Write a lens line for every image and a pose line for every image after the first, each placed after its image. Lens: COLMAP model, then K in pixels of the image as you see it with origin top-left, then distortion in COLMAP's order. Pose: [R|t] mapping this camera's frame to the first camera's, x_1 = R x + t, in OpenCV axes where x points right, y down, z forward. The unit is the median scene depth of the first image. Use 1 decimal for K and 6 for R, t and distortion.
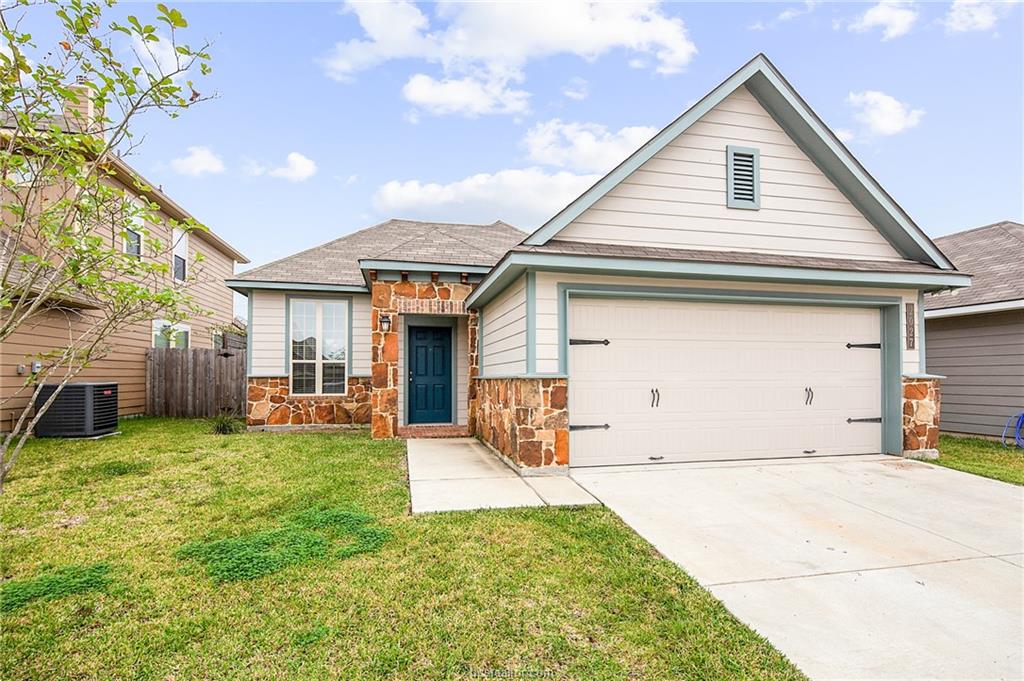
lens RADIAL K [[444.4, 0, 479.5], [0, 444.4, 345.7], [0, 0, 1]] dist [0.000398, -0.000015]
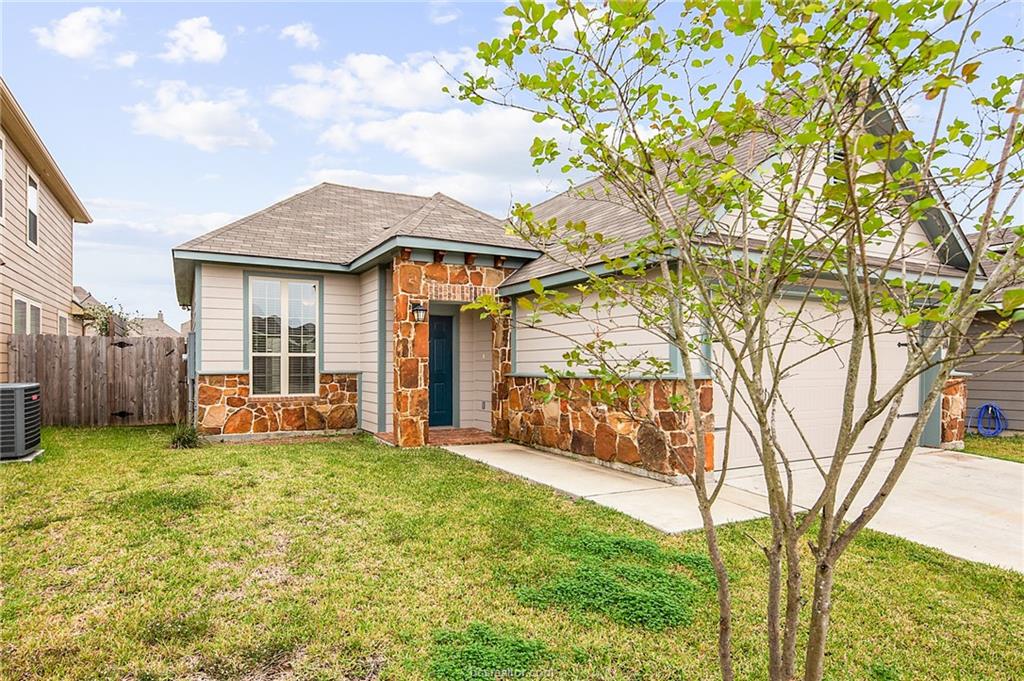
lens RADIAL K [[505.8, 0, 435.4], [0, 505.8, 343.3], [0, 0, 1]] dist [-0.000265, -0.000403]
pose [[0.978468, 0.008323, 0.206231, -0.321139], [-0.012773, 0.999713, 0.020253, -0.008821], [-0.206003, -0.022451, 0.978294, 0.040375]]
